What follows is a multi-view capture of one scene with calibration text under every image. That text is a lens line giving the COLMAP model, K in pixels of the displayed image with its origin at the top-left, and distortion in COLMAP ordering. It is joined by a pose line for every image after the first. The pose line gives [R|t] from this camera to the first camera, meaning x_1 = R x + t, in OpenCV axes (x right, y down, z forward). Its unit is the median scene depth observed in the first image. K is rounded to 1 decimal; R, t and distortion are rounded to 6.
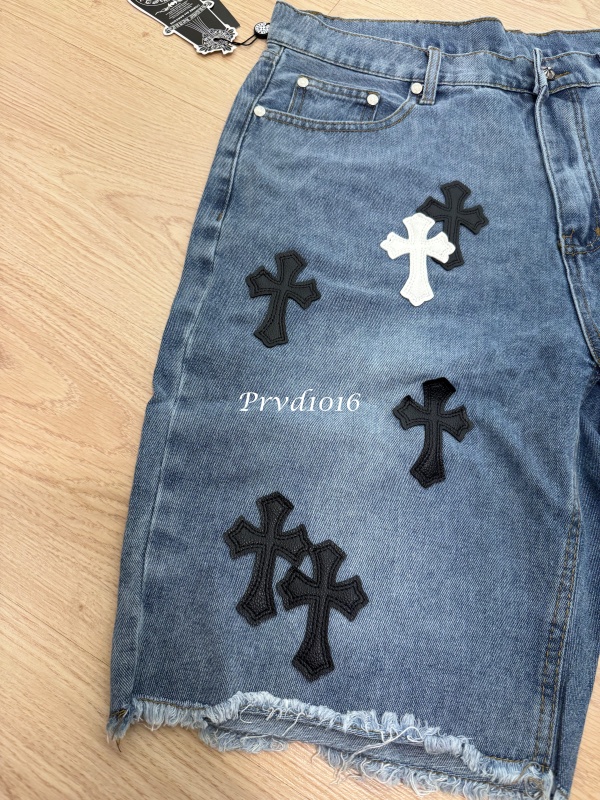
lens RADIAL K [[591.6, 0, 300.0], [0, 591.6, 400.0], [0, 0, 1]] dist [-0.013638, -0.009610]
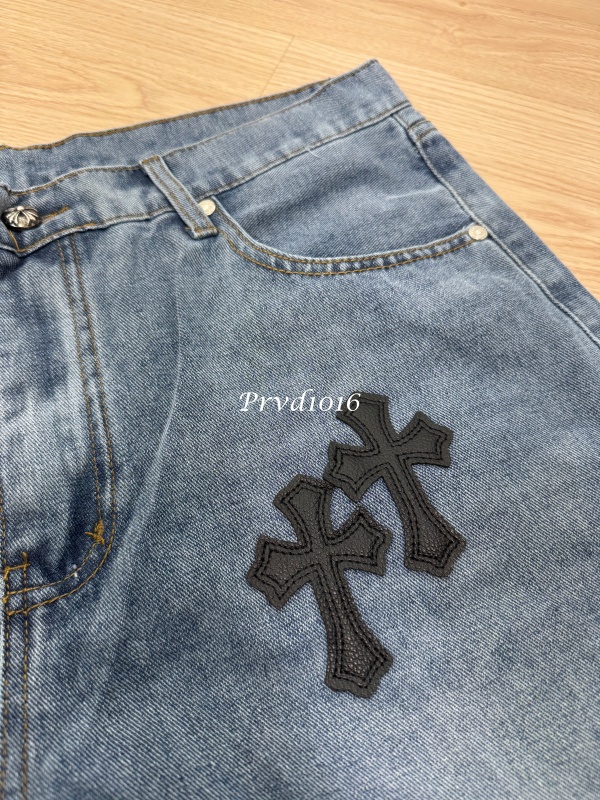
lens RADIAL K [[591.6, 0, 300.0], [0, 591.6, 400.0], [0, 0, 1]] dist [-0.013638, -0.009610]
pose [[0.979385, -0.179004, 0.093609, 0.617711], [0.188841, 0.975866, -0.109653, -0.296750], [-0.071721, 0.125070, 0.989552, 0.486040]]
